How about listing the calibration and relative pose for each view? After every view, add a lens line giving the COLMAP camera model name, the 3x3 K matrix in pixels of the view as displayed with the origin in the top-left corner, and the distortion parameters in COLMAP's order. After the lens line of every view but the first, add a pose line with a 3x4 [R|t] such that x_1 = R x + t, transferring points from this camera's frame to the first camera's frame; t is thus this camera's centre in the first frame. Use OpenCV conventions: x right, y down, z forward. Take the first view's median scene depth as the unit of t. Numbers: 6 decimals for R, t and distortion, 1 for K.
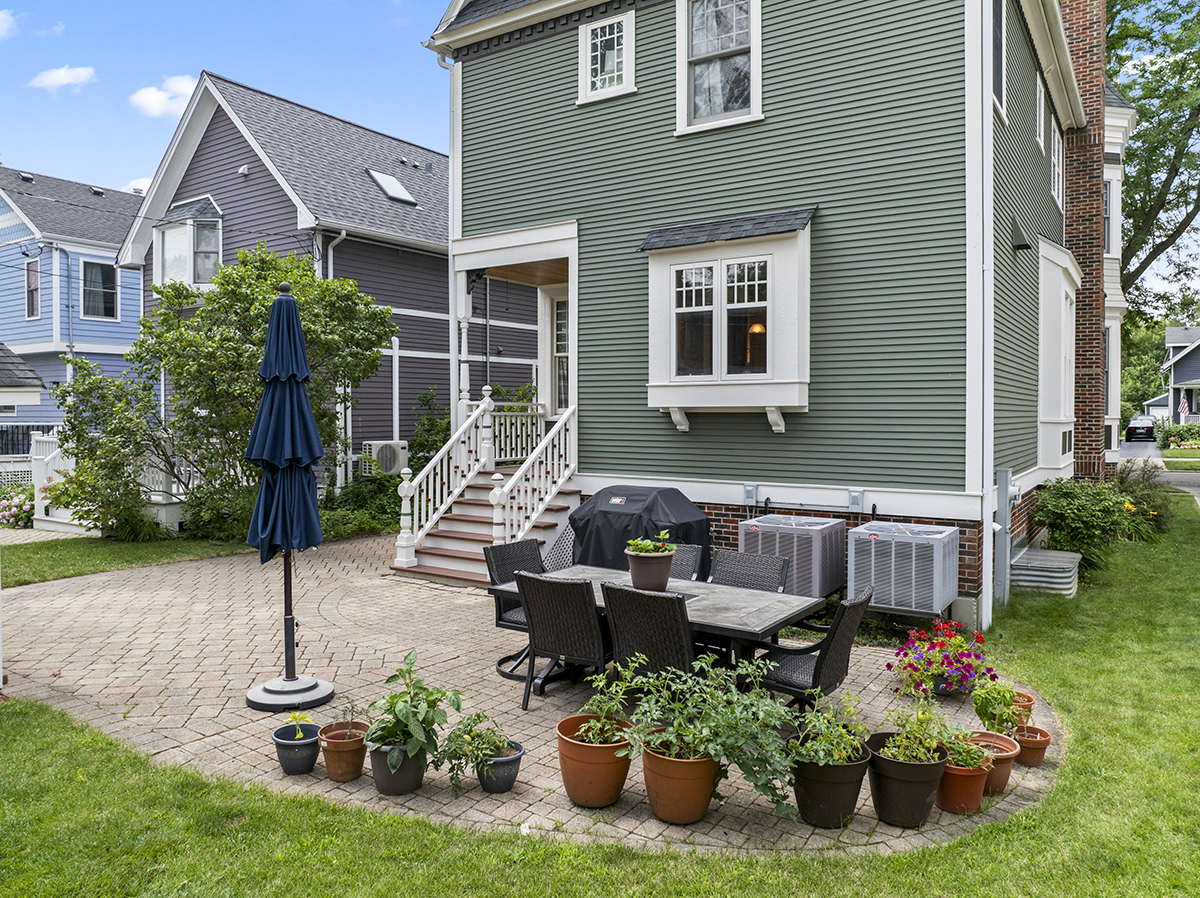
lens RADIAL K [[861.2, 0, 603.0], [0, 861.2, 438.9], [0, 0, 1]] dist [-0.023433, 0.002538]
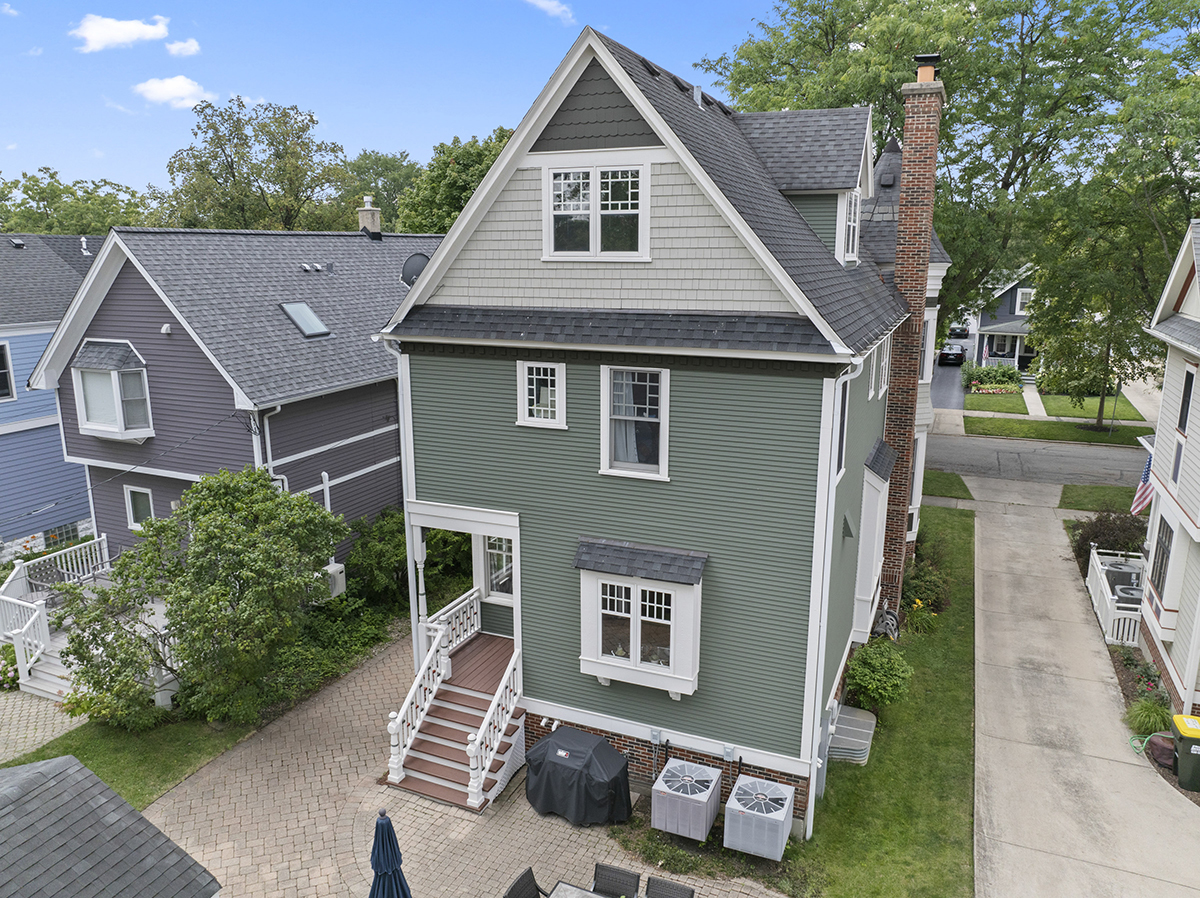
lens RADIAL K [[861.2, 0, 598.8], [0, 861.2, 456.0], [0, 0, 1]] dist [-0.023433, 0.002538]
pose [[0.985424, -0.038171, 0.165778, -0.124186], [0.001641, 0.976589, 0.215108, -0.630167], [-0.170108, -0.211701, 0.962417, -0.220335]]
